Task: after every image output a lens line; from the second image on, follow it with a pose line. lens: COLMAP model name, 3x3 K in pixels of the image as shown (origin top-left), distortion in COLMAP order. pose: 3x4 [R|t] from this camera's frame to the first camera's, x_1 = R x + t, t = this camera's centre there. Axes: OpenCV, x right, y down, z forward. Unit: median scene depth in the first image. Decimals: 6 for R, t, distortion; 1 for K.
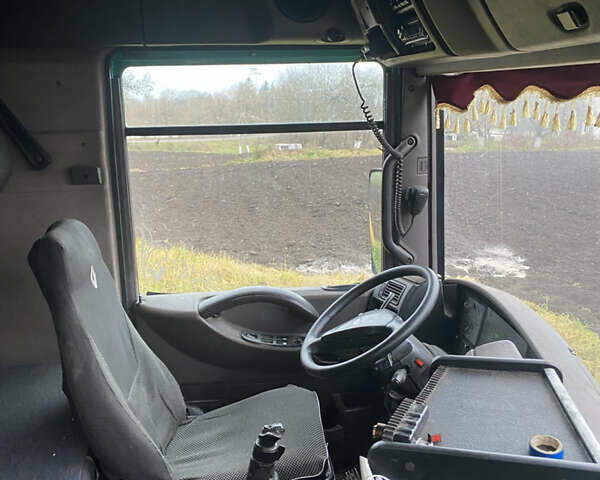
lens RADIAL K [[601.1, 0, 300.0], [0, 601.1, 240.0], [0, 0, 1]] dist [0.151542, -0.440609]
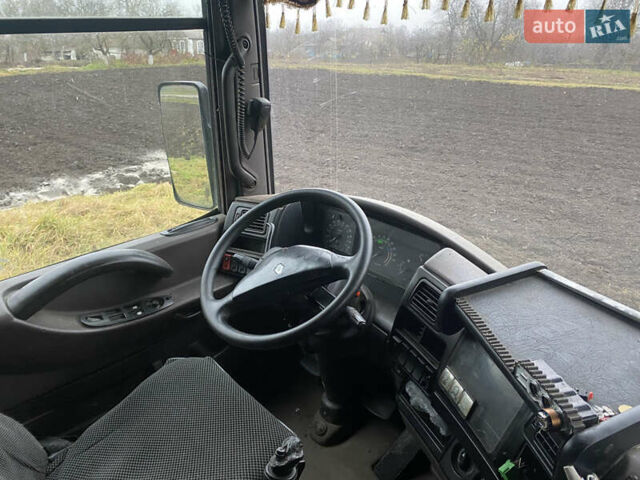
lens RADIAL K [[494.3, 0, 320.0], [0, 494.3, 240.0], [0, 0, 1]] dist [-0.099239, 0.136615]
pose [[0.767460, -0.246151, 0.591958, -0.200335], [0.126699, 0.963376, 0.236334, -0.044539], [-0.628452, -0.106376, 0.770540, 0.361869]]
